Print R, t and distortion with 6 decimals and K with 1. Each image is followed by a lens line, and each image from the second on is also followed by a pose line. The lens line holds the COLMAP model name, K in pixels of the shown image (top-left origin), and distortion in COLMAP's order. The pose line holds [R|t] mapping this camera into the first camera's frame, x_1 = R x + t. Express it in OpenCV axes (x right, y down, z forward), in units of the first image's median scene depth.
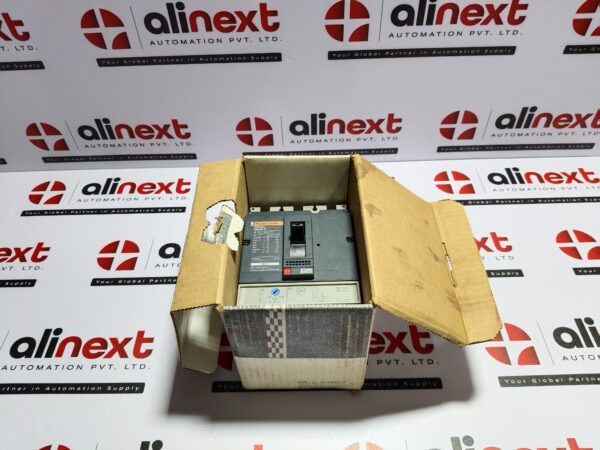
lens RADIAL K [[463.5, 0, 298.2], [0, 463.5, 228.6], [0, 0, 1]] dist [-0.014228, -0.059469]
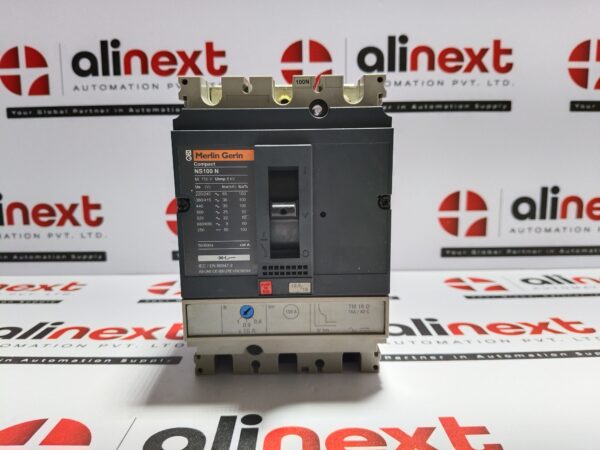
lens RADIAL K [[463.5, 0, 303.0], [0, 463.5, 220.3], [0, 0, 1]] dist [-0.014228, -0.059469]
pose [[0.999782, 0.020582, 0.003634, 0.098935], [-0.013574, 0.771656, -0.635895, 0.309125], [-0.015893, 0.635707, 0.771767, 0.500123]]
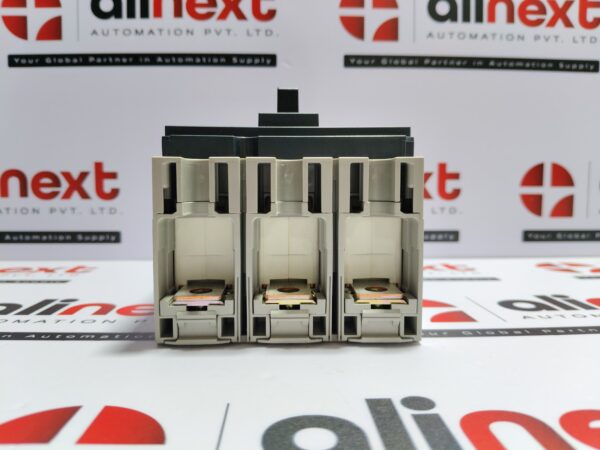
lens RADIAL K [[463.5, 0, 297.6], [0, 463.5, 223.0], [0, 0, 1]] dist [-0.014228, -0.059469]
pose [[0.999042, 0.030359, 0.031503, -0.019620], [-0.000234, 0.723763, -0.690048, 0.289466], [-0.043750, 0.689380, 0.723077, 0.680519]]
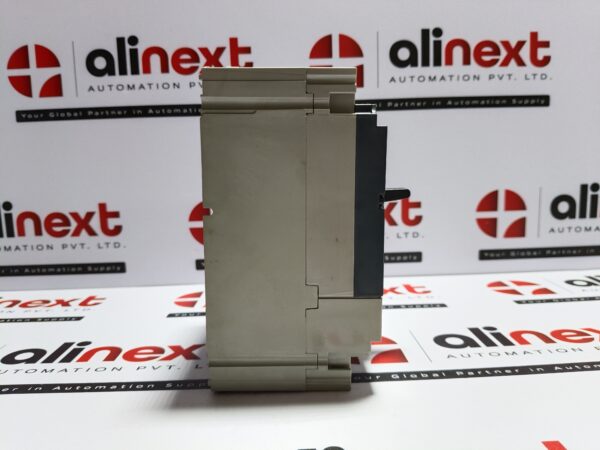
lens RADIAL K [[463.5, 0, 300.7], [0, 463.5, 217.7], [0, 0, 1]] dist [-0.014228, -0.059469]
pose [[0.999784, -0.000789, 0.020759, 0.025100], [0.013994, 0.764111, -0.644933, 0.277012], [-0.015354, 0.645084, 0.763957, 0.535688]]
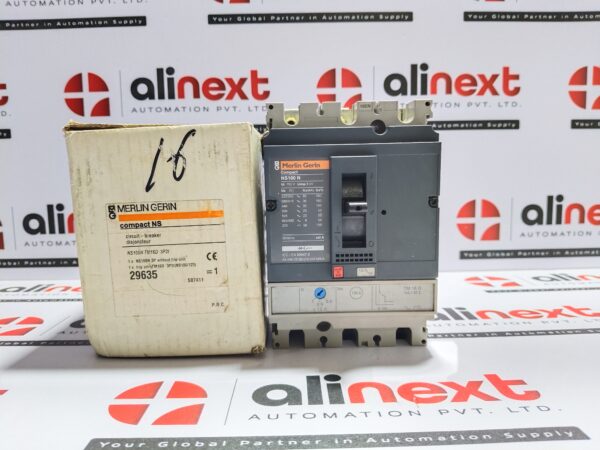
lens RADIAL K [[463.5, 0, 298.5], [0, 463.5, 220.1], [0, 0, 1]] dist [-0.014228, -0.059469]
pose [[0.999873, 0.013569, 0.008307, 0.014810], [-0.004562, 0.744733, -0.667347, 0.394514], [-0.015242, 0.667225, 0.744701, 0.439177]]
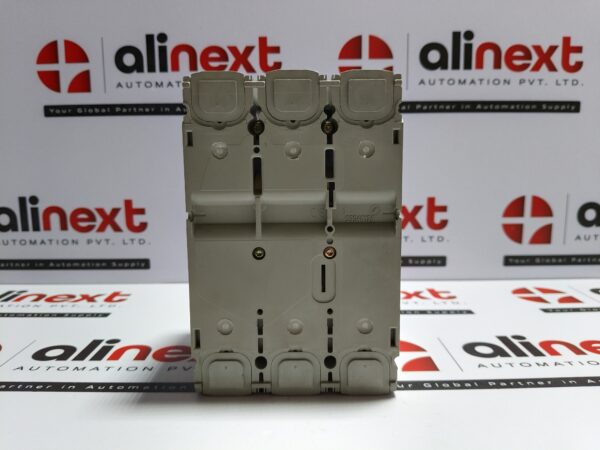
lens RADIAL K [[463.5, 0, 298.8], [0, 463.5, 217.2], [0, 0, 1]] dist [-0.014228, -0.059469]
pose [[0.999723, 0.023531, -0.000305, -0.004333], [-0.018354, 0.771539, -0.635917, 0.266896], [-0.014728, 0.635747, 0.771757, 0.529571]]
